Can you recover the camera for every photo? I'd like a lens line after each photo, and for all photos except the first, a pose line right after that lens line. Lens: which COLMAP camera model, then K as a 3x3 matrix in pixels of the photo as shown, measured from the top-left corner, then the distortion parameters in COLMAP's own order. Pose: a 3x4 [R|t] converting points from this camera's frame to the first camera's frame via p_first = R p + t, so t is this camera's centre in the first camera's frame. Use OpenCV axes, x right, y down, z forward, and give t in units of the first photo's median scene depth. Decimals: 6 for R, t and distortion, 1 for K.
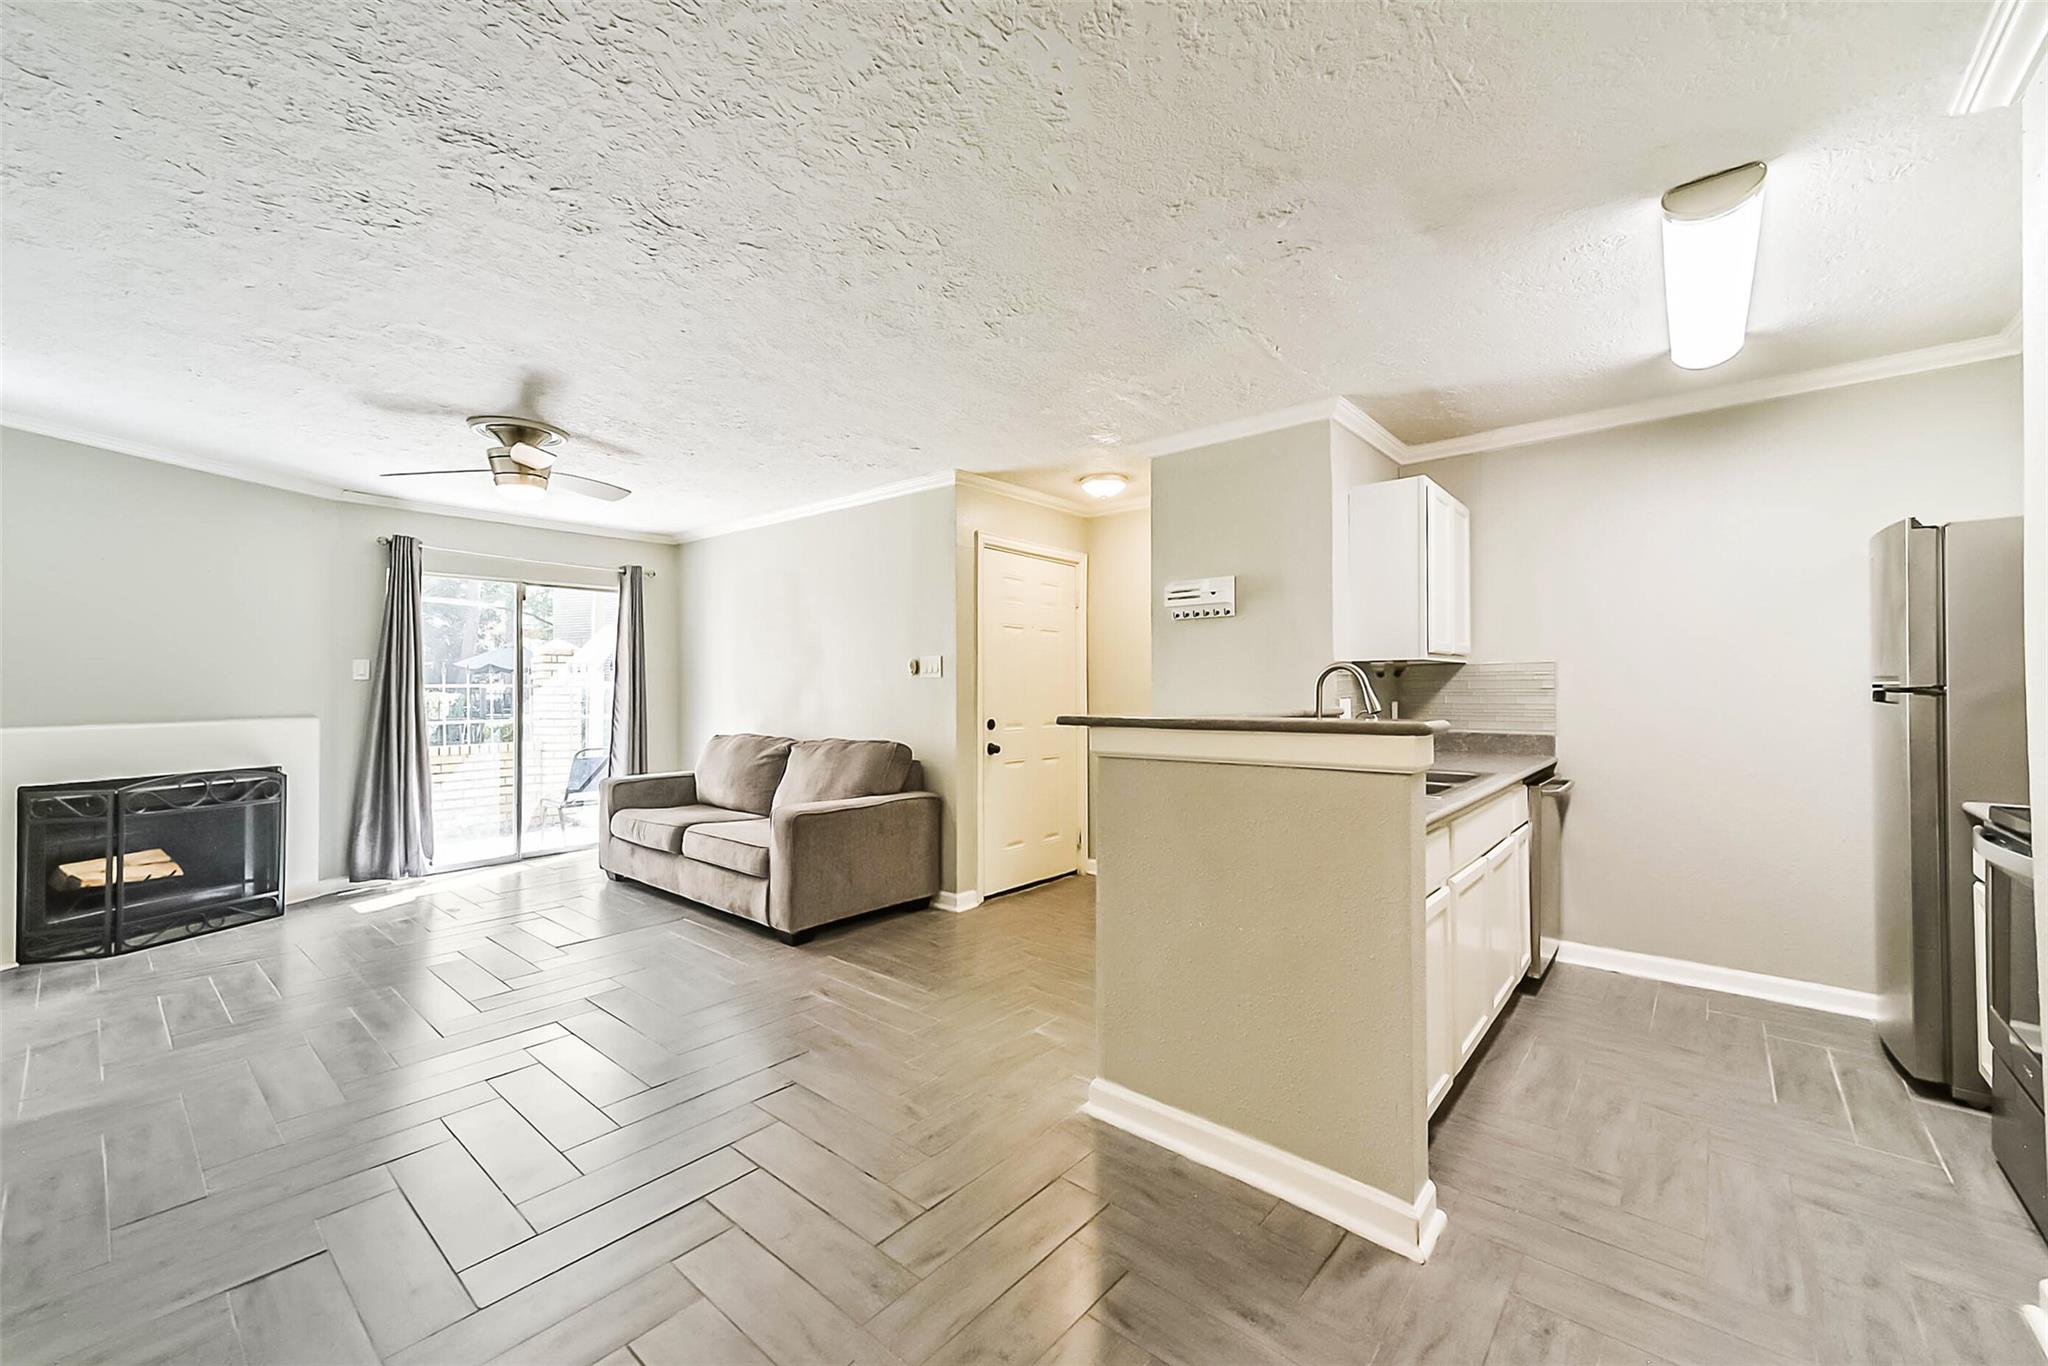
lens RADIAL K [[796.4, 0, 1028.1], [0, 796.4, 678.4], [0, 0, 1]] dist [0.014548, -0.003284]
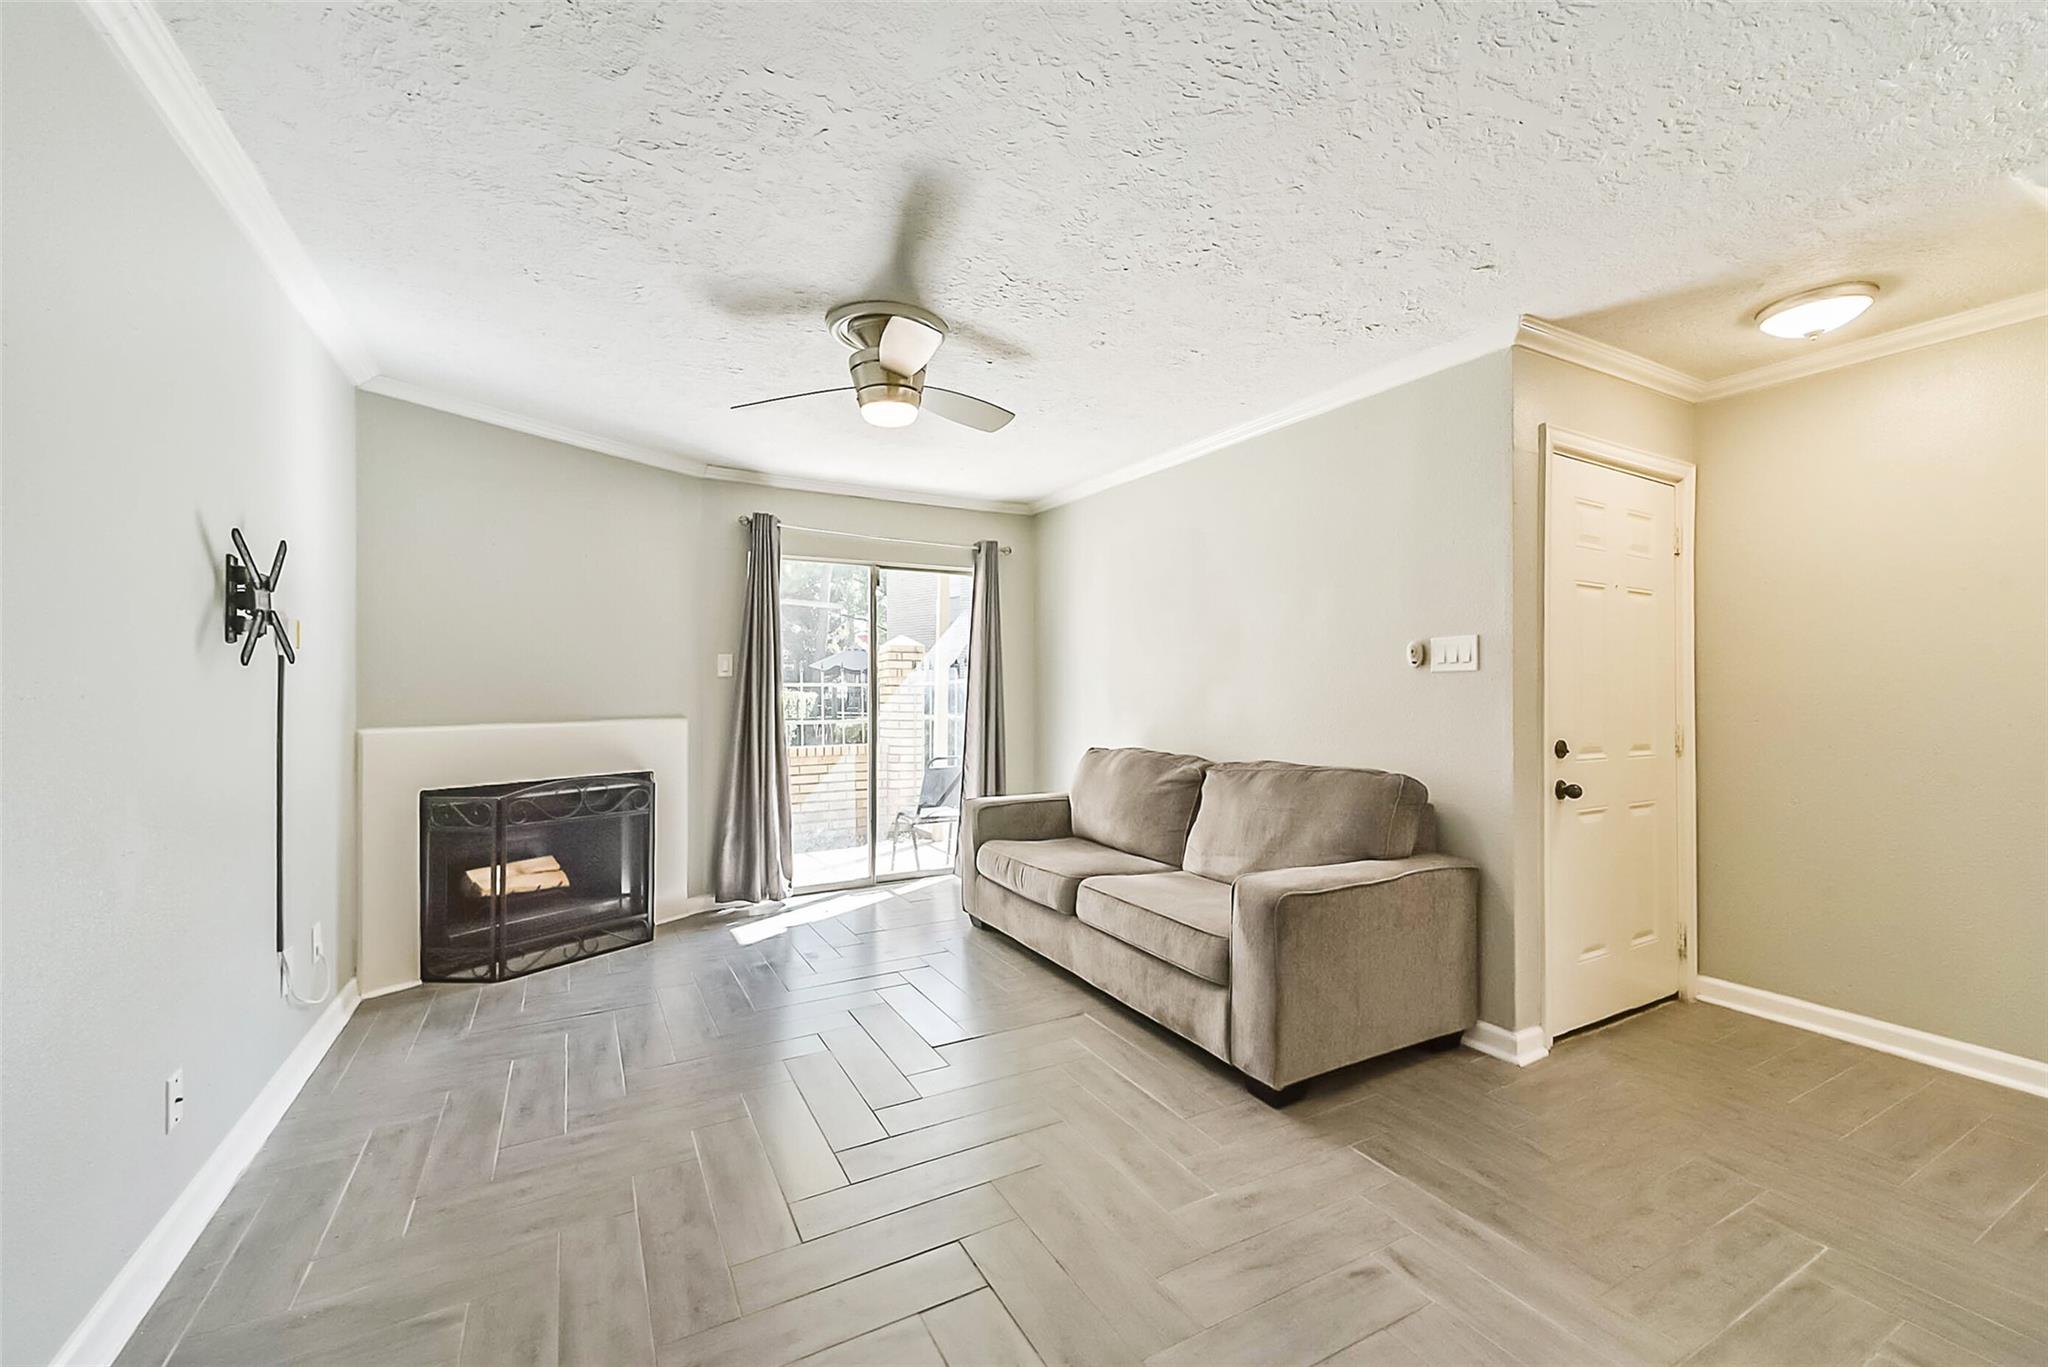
lens RADIAL K [[812.8, 0, 1025.5], [0, 812.8, 688.5], [0, 0, 1]] dist [0.011941, -0.000072]
pose [[0.935353, 0.003780, -0.353696, -0.240990], [0.000159, 0.999938, 0.011107, 0.006114], [0.353716, -0.010445, 0.935295, 0.332422]]
